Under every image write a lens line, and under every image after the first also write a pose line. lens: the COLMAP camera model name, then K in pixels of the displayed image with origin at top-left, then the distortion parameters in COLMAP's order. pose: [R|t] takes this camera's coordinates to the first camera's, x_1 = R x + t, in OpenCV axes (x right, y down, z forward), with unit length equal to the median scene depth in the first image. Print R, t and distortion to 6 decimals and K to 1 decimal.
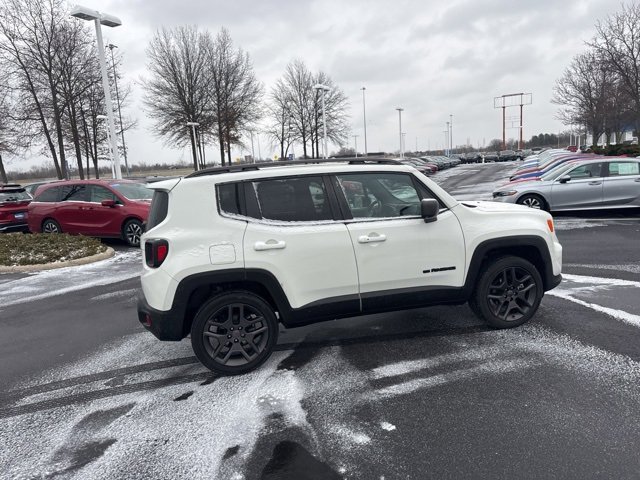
lens RADIAL K [[448.0, 0, 322.3], [0, 448.0, 241.4], [0, 0, 1]] dist [0.072047, -0.088751]
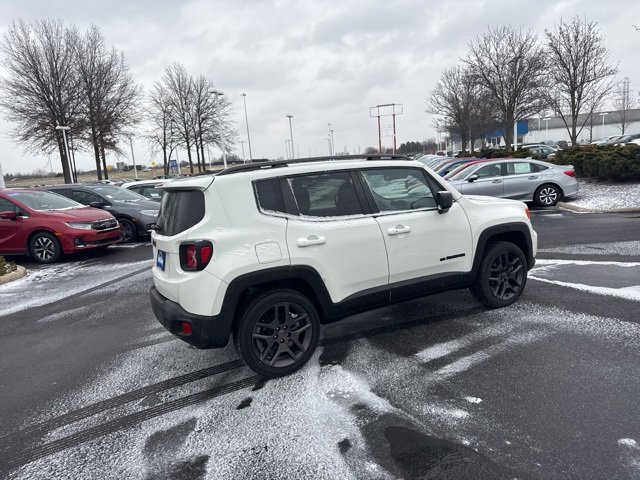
lens RADIAL K [[450.9, 0, 322.1], [0, 450.9, 236.4], [0, 0, 1]] dist [0.055049, -0.070801]
pose [[0.967381, -0.049213, 0.248499, -0.311936], [0.055468, 0.998294, -0.018228, 0.016186], [-0.247178, 0.031417, 0.968461, 0.024632]]
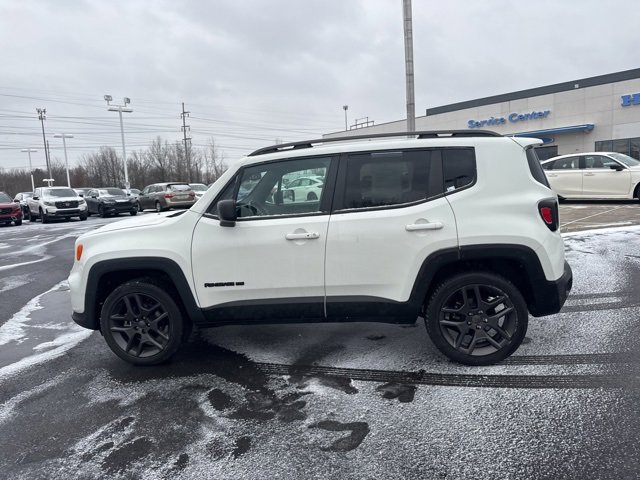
lens RADIAL K [[450.9, 0, 322.1], [0, 450.9, 236.4], [0, 0, 1]] dist [0.055049, -0.070801]
pose [[-0.920413, 0.077762, 0.383135, -0.347873], [0.178993, 0.955088, 0.236153, -0.244911], [-0.347564, 0.285937, -0.892995, 2.103918]]
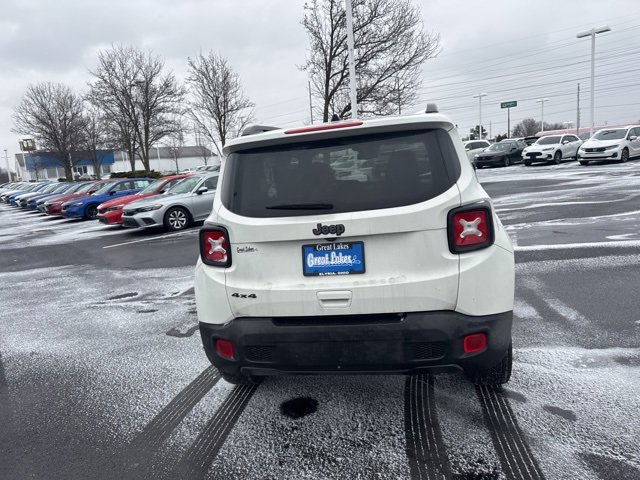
lens RADIAL K [[450.9, 0, 322.1], [0, 450.9, 236.4], [0, 0, 1]] dist [0.055049, -0.070801]
pose [[0.422368, -0.112776, 0.899381, -0.904041], [0.197520, 0.979837, 0.030105, -0.016898], [-0.884642, 0.164930, 0.436127, 0.828136]]
